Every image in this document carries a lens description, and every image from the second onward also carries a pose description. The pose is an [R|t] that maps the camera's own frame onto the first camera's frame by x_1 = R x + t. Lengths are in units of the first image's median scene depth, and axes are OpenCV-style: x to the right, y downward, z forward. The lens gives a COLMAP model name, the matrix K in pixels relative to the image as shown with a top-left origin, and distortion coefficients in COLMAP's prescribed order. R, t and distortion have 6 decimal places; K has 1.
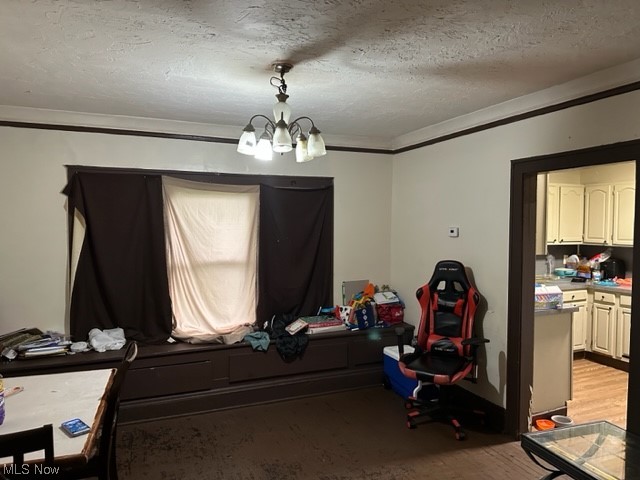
lens RADIAL K [[451.2, 0, 318.5], [0, 451.2, 240.9], [0, 0, 1]] dist [0.056217, -0.057975]
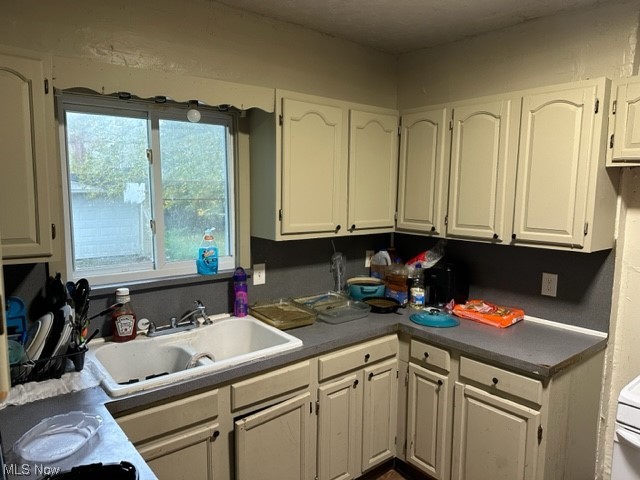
lens RADIAL K [[451.2, 0, 319.8], [0, 451.2, 240.5], [0, 0, 1]] dist [0.056217, -0.057975]
pose [[0.955840, -0.022802, 0.293003, 0.367394], [0.002304, 0.997536, 0.070114, -0.019313], [-0.293879, -0.066343, 0.953537, 0.571355]]
